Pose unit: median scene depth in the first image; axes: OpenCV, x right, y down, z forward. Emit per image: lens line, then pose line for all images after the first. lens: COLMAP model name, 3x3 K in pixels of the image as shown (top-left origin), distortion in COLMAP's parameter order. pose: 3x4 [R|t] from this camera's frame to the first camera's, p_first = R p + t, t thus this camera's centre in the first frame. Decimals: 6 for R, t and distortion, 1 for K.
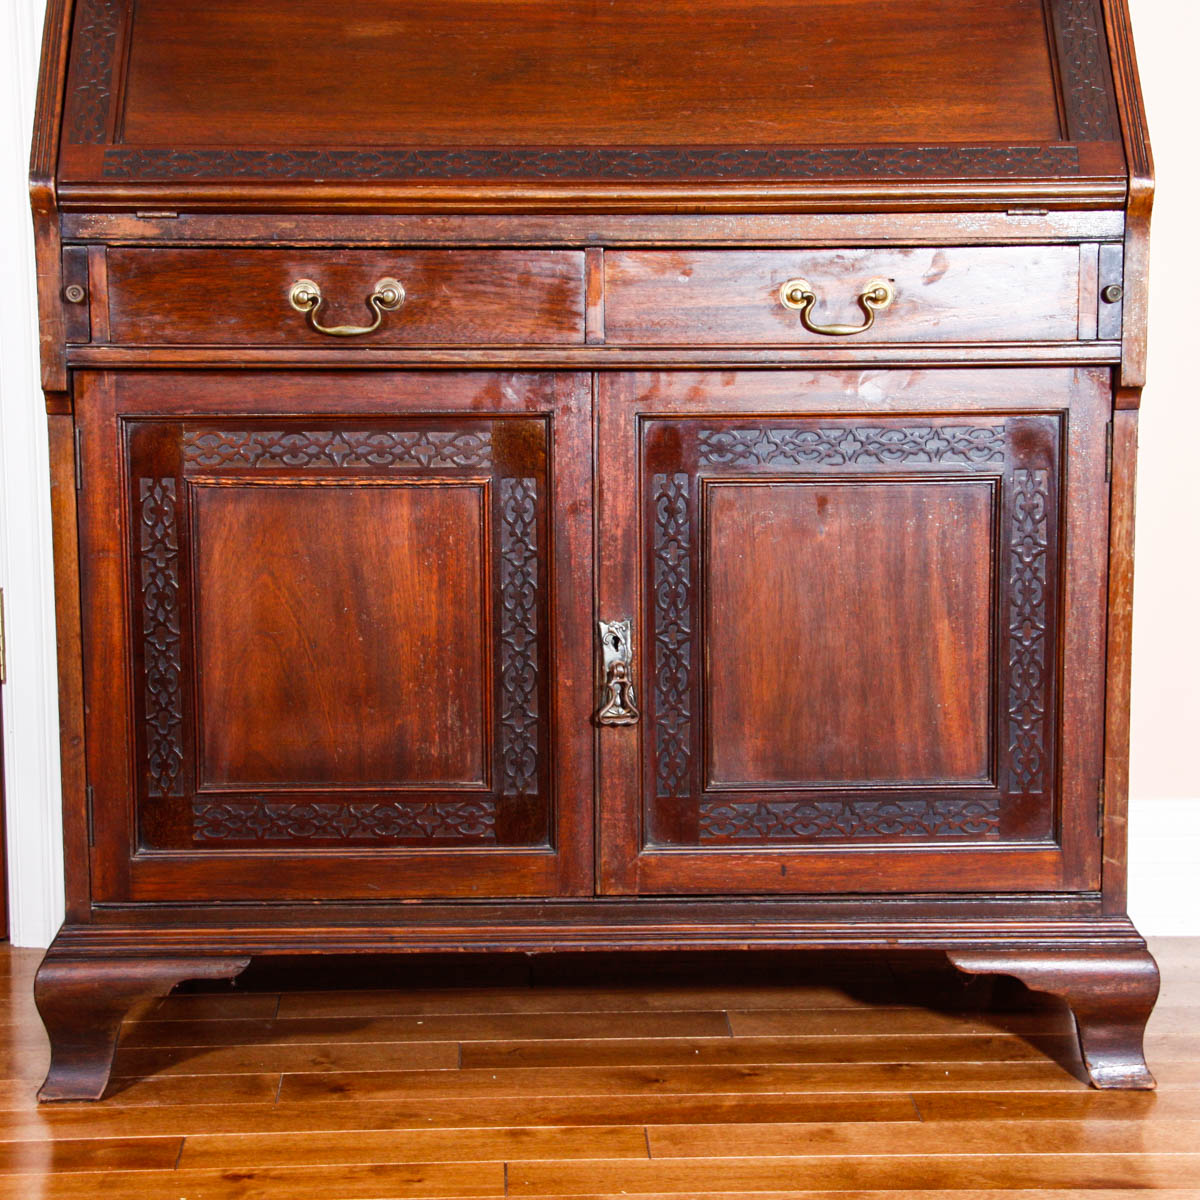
lens RADIAL K [[3092.6, 0, 612.6], [0, 3092.6, 628.2], [0, 0, 1]] dist [0.252136, 0.000000]
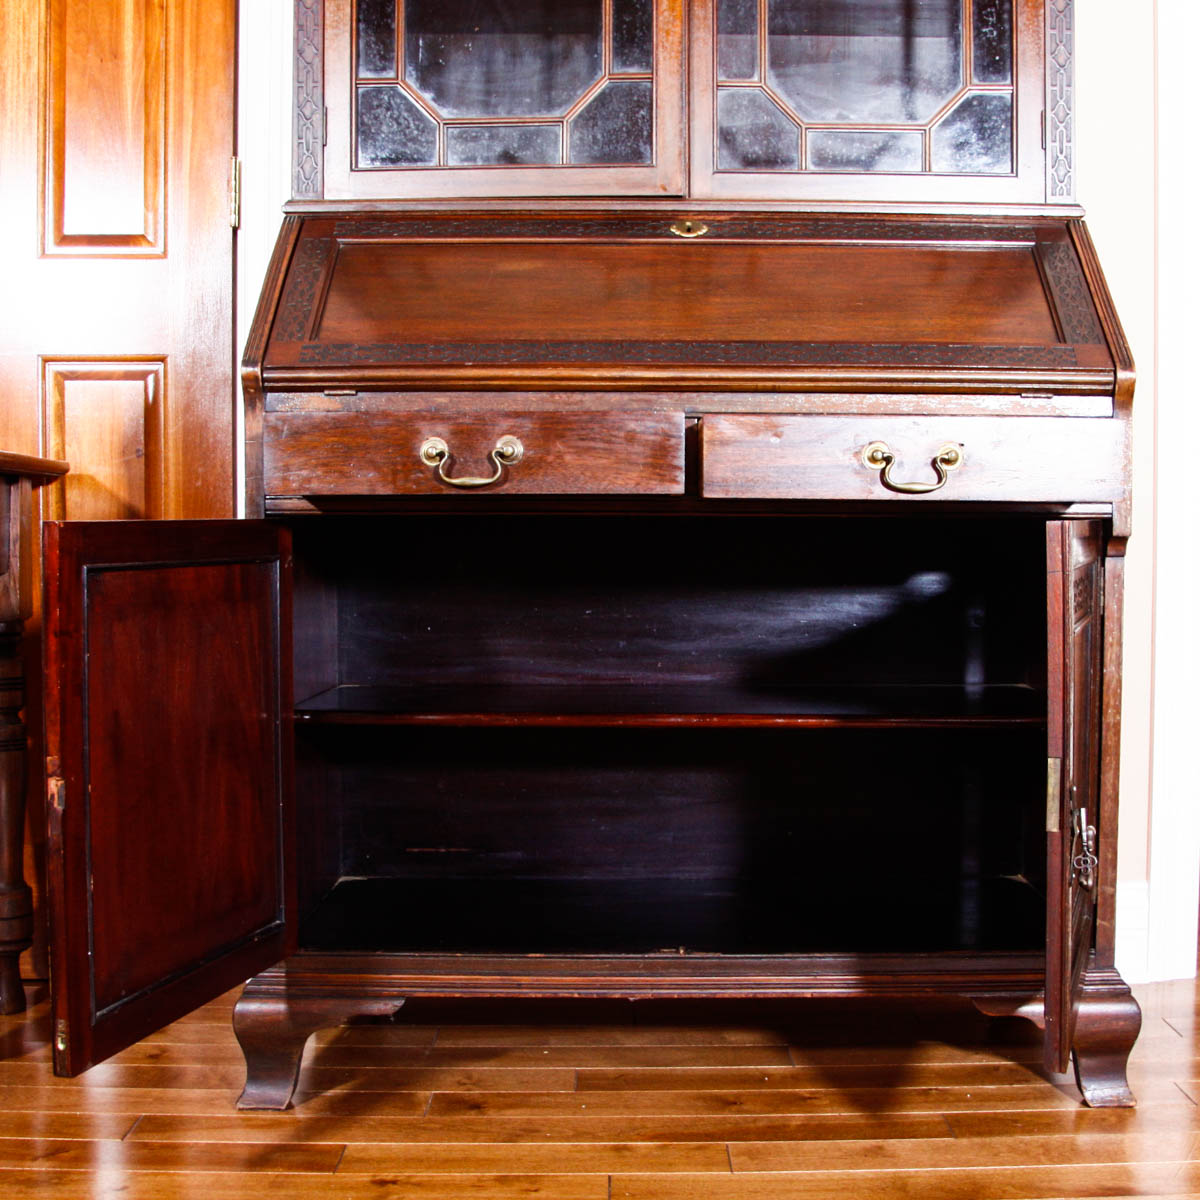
lens RADIAL K [[1549.1, 0, 670.7], [0, 1549.1, 666.2], [0, 0, 1]] dist [-0.128297, 0.000000]
pose [[0.999928, 0.006666, -0.009985, -0.006504], [-0.007680, 0.994423, -0.105185, 0.039018], [0.009228, 0.105254, 0.994403, 0.391934]]
